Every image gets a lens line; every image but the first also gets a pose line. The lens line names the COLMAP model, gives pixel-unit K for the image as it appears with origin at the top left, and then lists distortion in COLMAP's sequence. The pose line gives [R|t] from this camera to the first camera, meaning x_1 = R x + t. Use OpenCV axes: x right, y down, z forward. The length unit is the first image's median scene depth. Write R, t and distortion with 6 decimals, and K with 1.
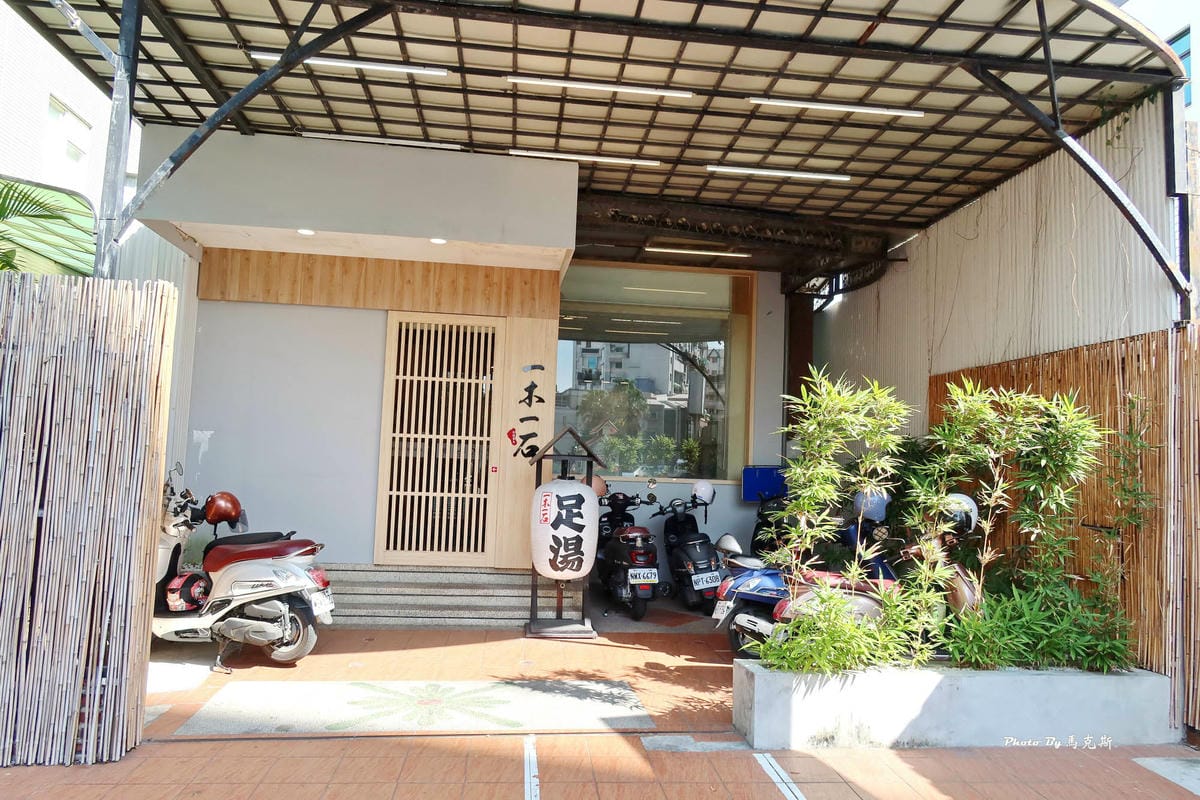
lens RADIAL K [[829.1, 0, 600.0], [0, 829.1, 400.0], [0, 0, 1]] dist [-0.001293, -0.000319]
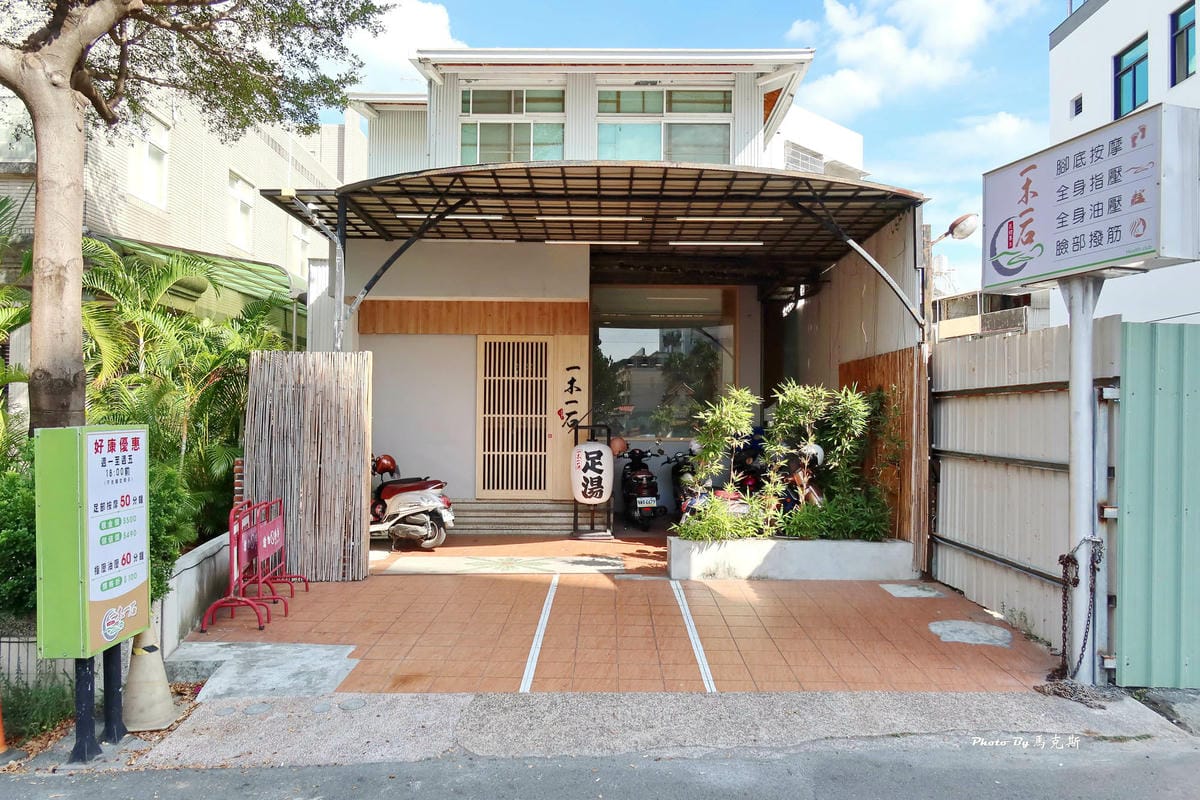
lens RADIAL K [[829.1, 0, 600.0], [0, 829.1, 400.0], [0, 0, 1]] dist [-0.001293, -0.000319]
pose [[0.992940, -0.033325, -0.113839, 0.164809], [0.038928, 0.998119, 0.047354, -0.060102], [0.112047, -0.051451, 0.992370, -0.590730]]
